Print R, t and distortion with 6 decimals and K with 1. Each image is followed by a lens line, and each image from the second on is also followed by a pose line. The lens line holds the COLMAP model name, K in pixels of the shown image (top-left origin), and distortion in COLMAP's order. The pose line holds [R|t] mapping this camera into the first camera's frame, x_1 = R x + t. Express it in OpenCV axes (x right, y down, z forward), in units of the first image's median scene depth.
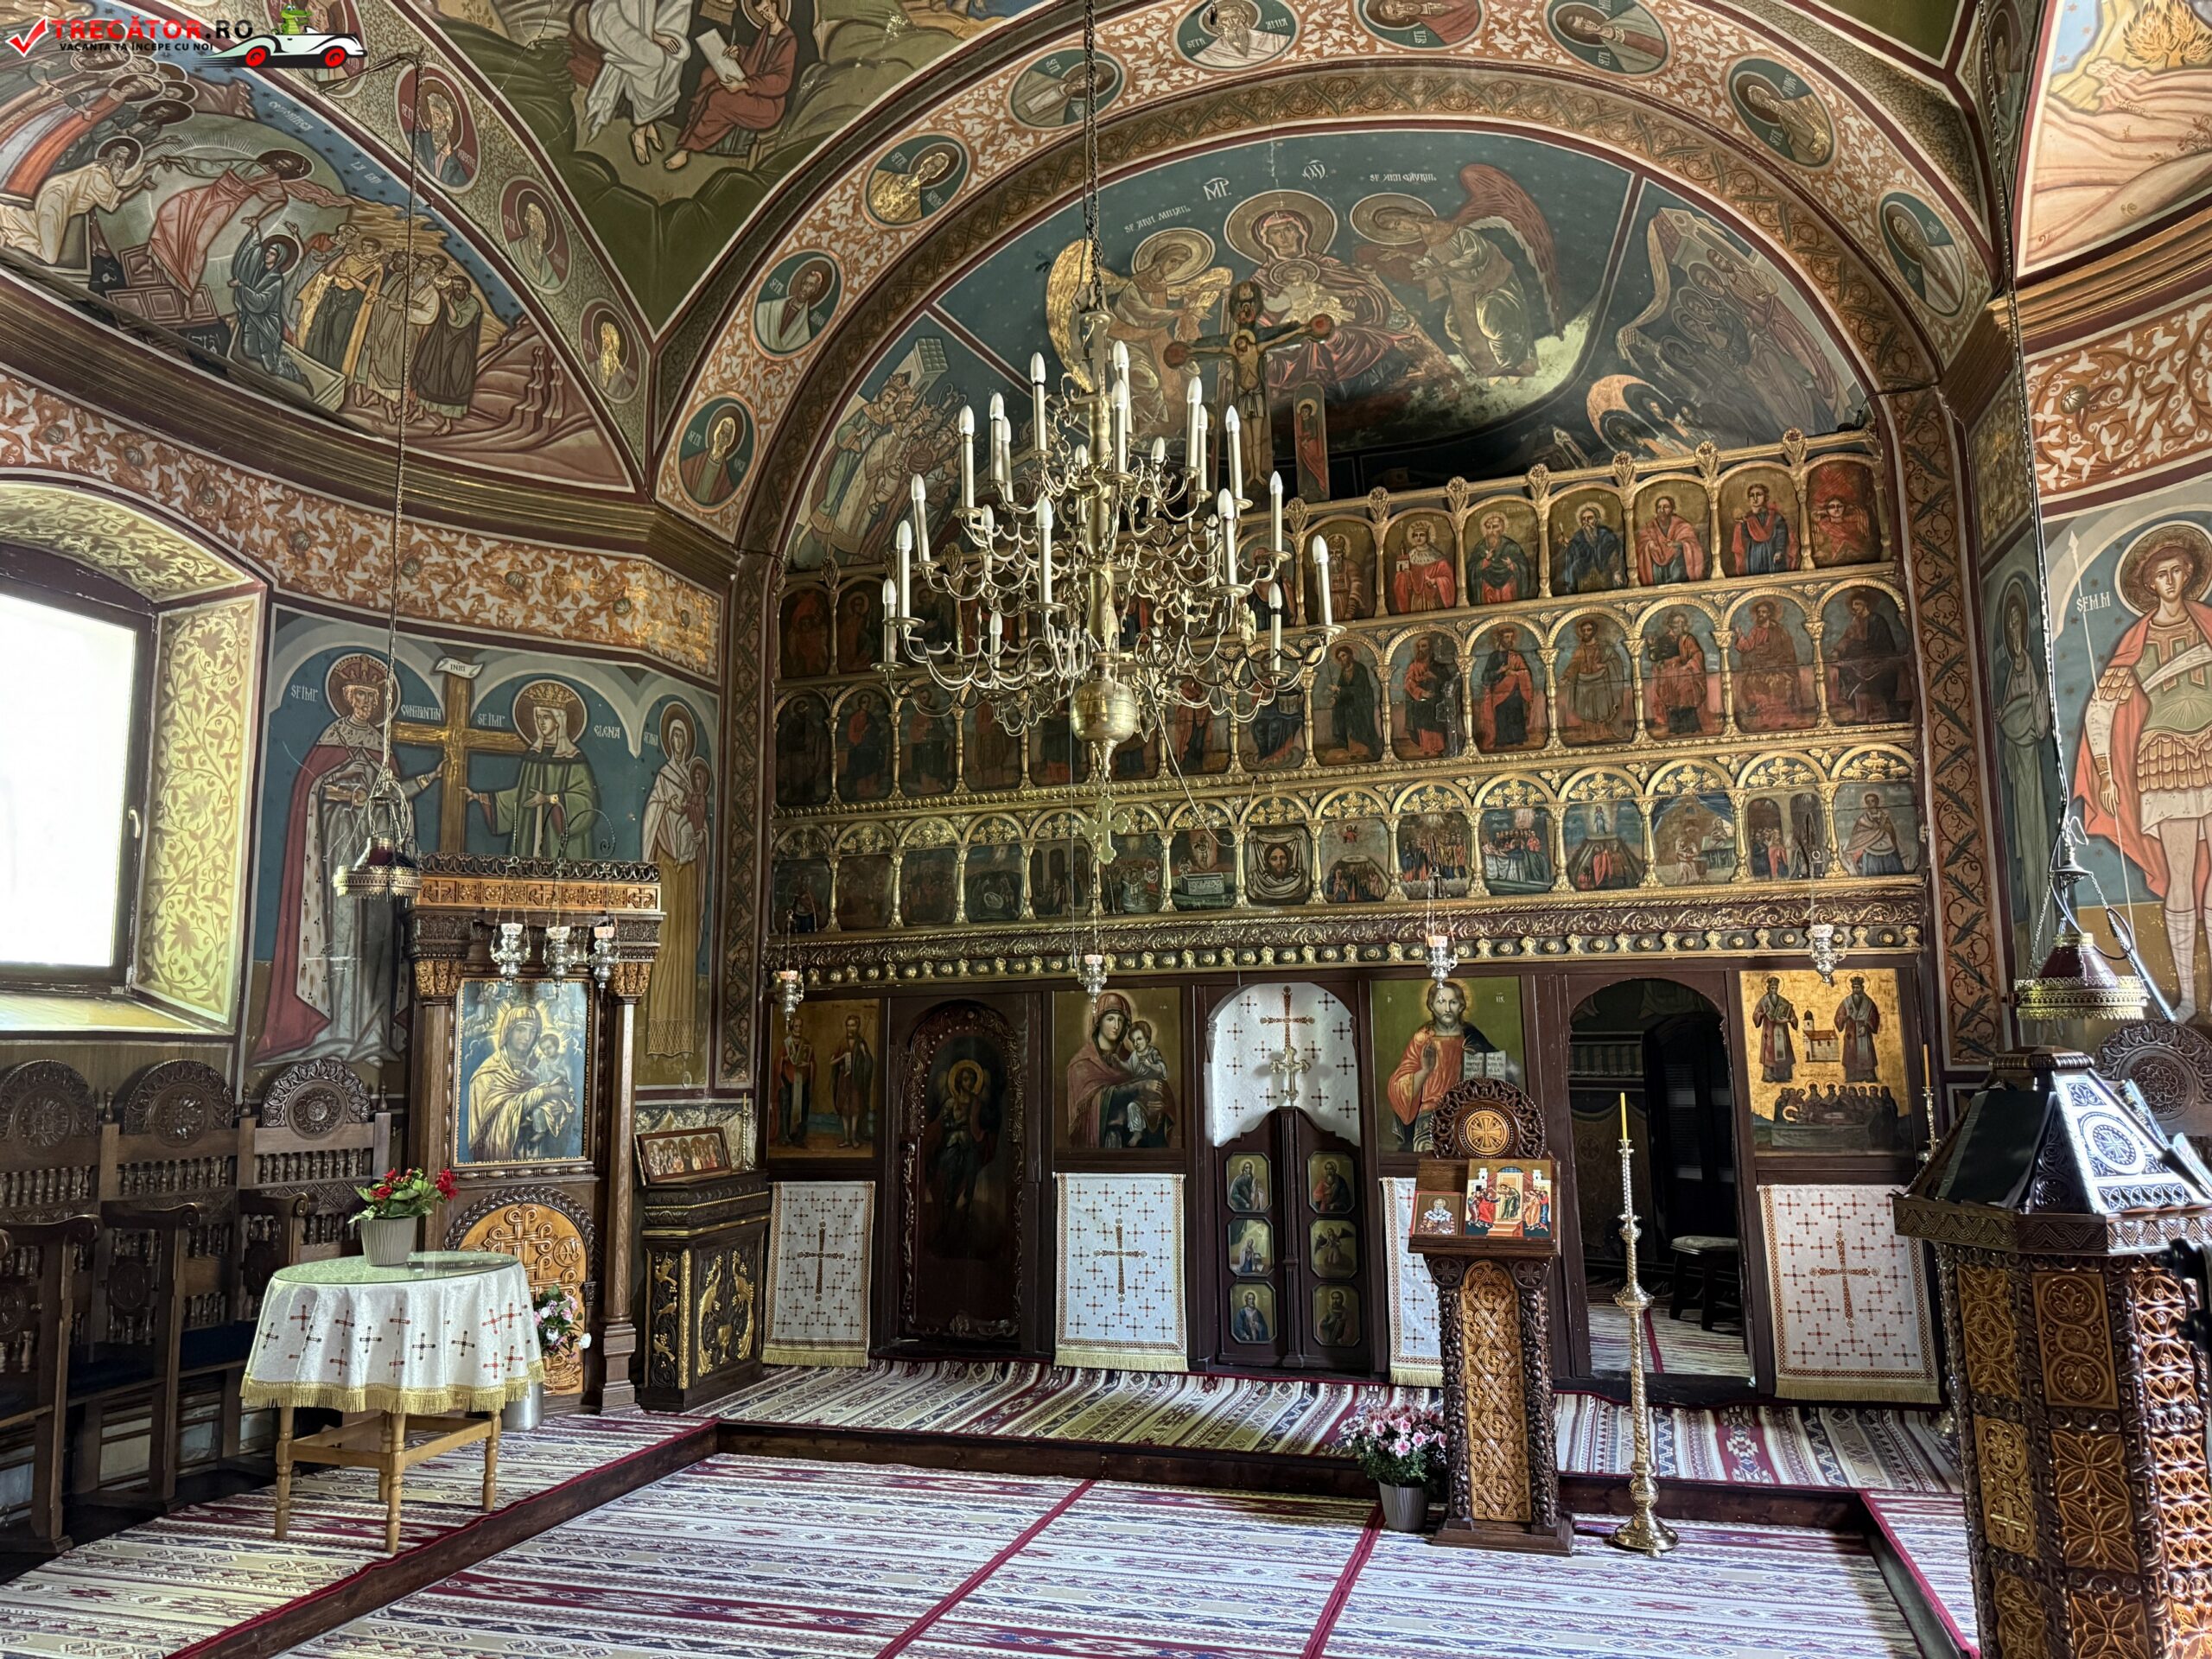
lens RADIAL K [[1560.3, 0, 1106.0], [0, 1560.3, 829.5], [0, 0, 1]] dist [0.032771, -0.043419]
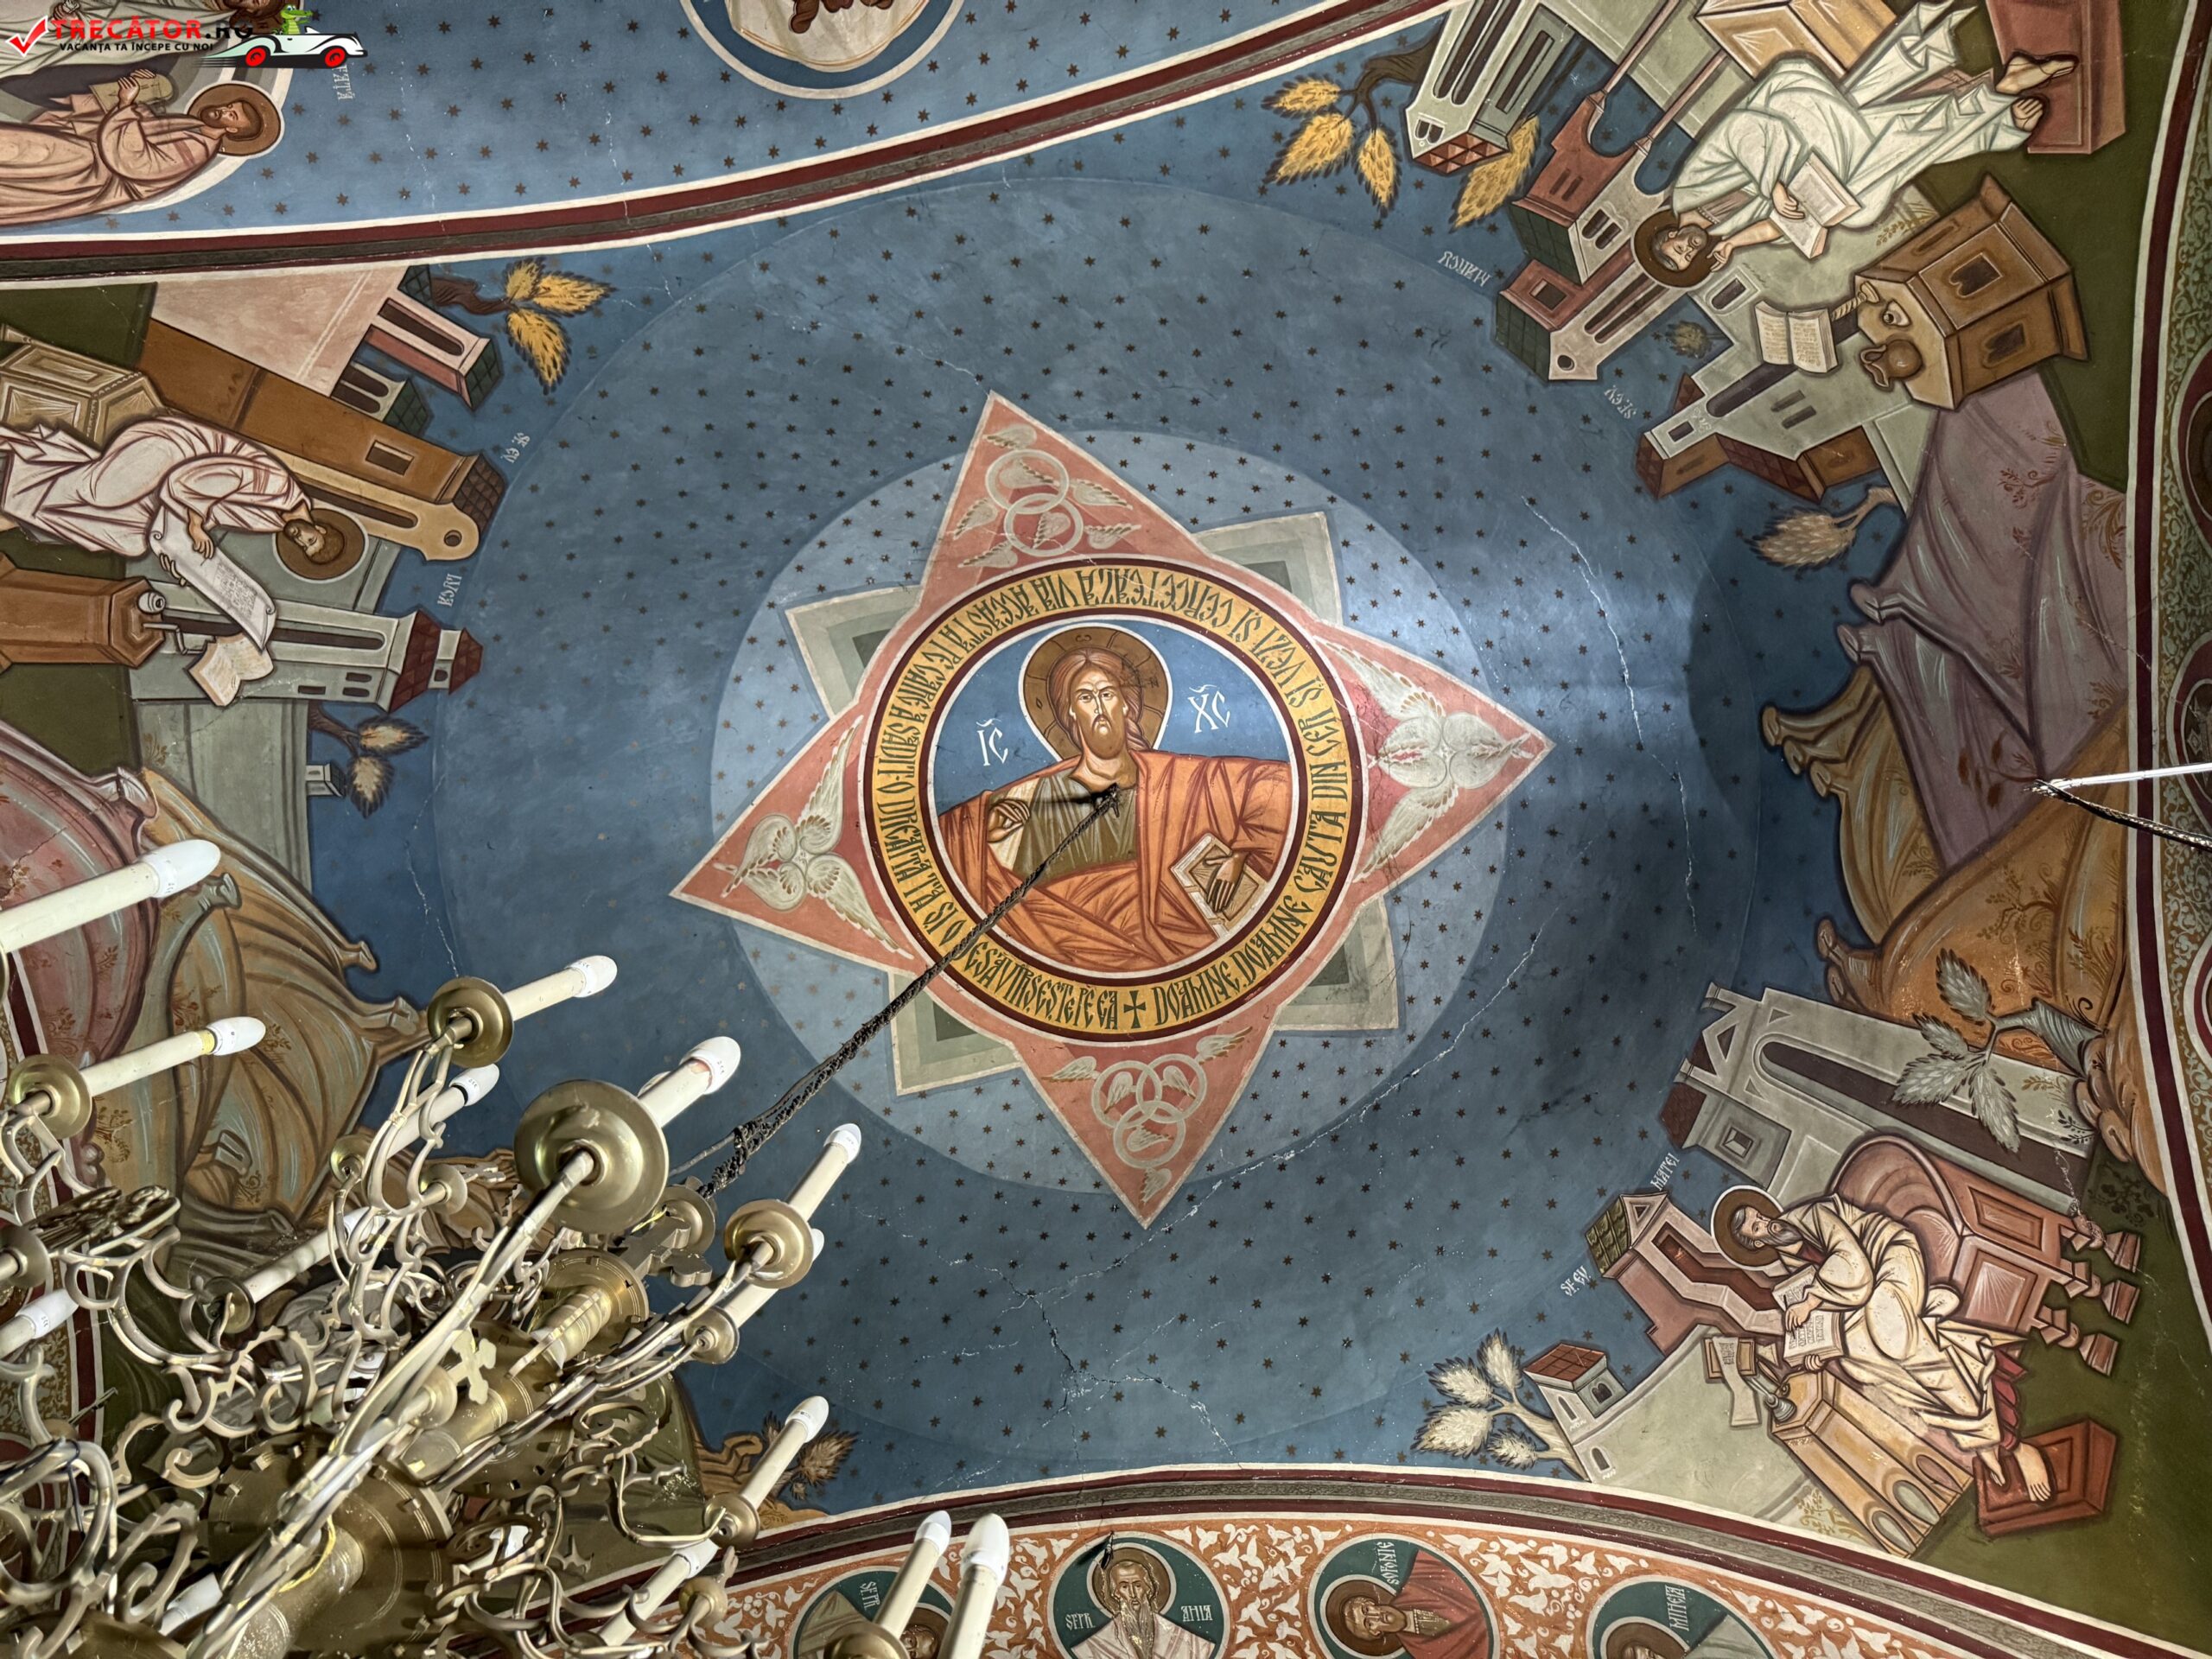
lens RADIAL K [[1537.3, 0, 1106.0], [0, 1537.3, 829.5], [0, 0, 1]] dist [0.092623, -0.137884]
pose [[0.974447, 0.171653, -0.144875, 0.113993], [-0.190971, 0.293568, -0.936669, 0.036538], [-0.118252, 0.940401, 0.318847, 0.478210]]
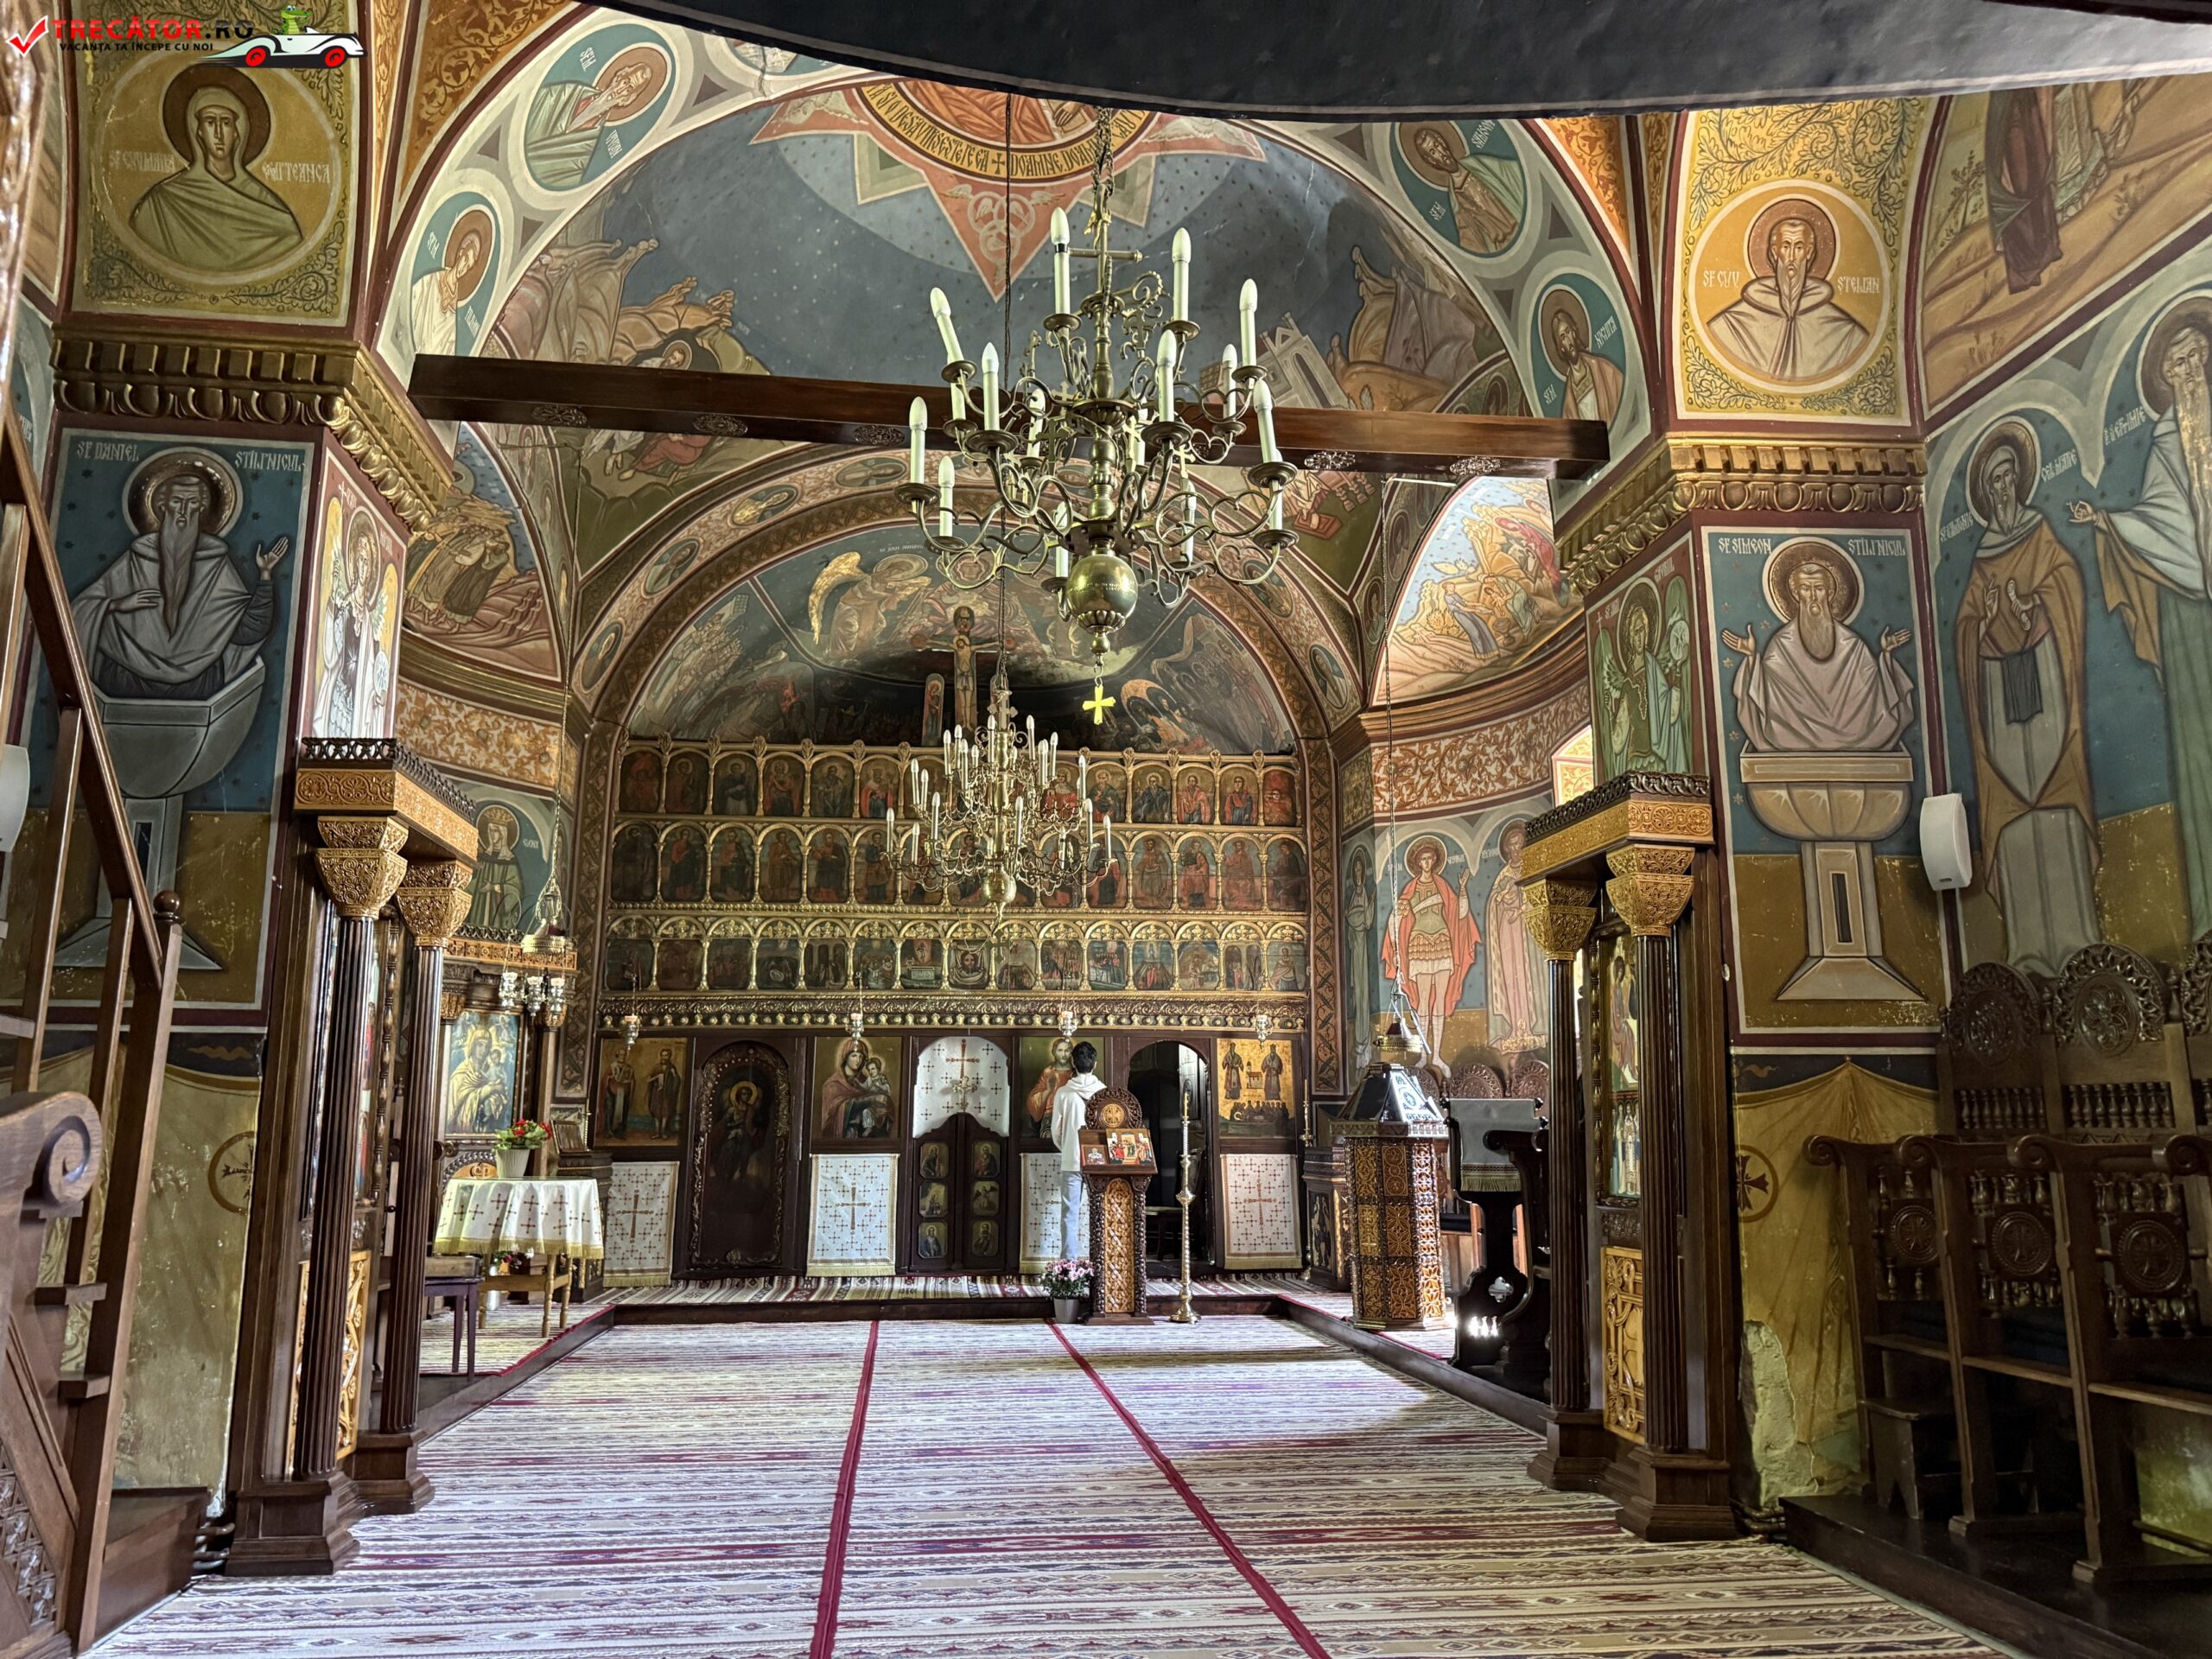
lens RADIAL K [[1537.3, 0, 1106.0], [0, 1537.3, 829.5], [0, 0, 1]] dist [0.092623, -0.137884]
pose [[0.906244, 0.100440, 0.410651, -0.455075], [-0.075503, 0.994203, -0.076546, -0.005723], [-0.415959, 0.038365, 0.908574, -0.568600]]
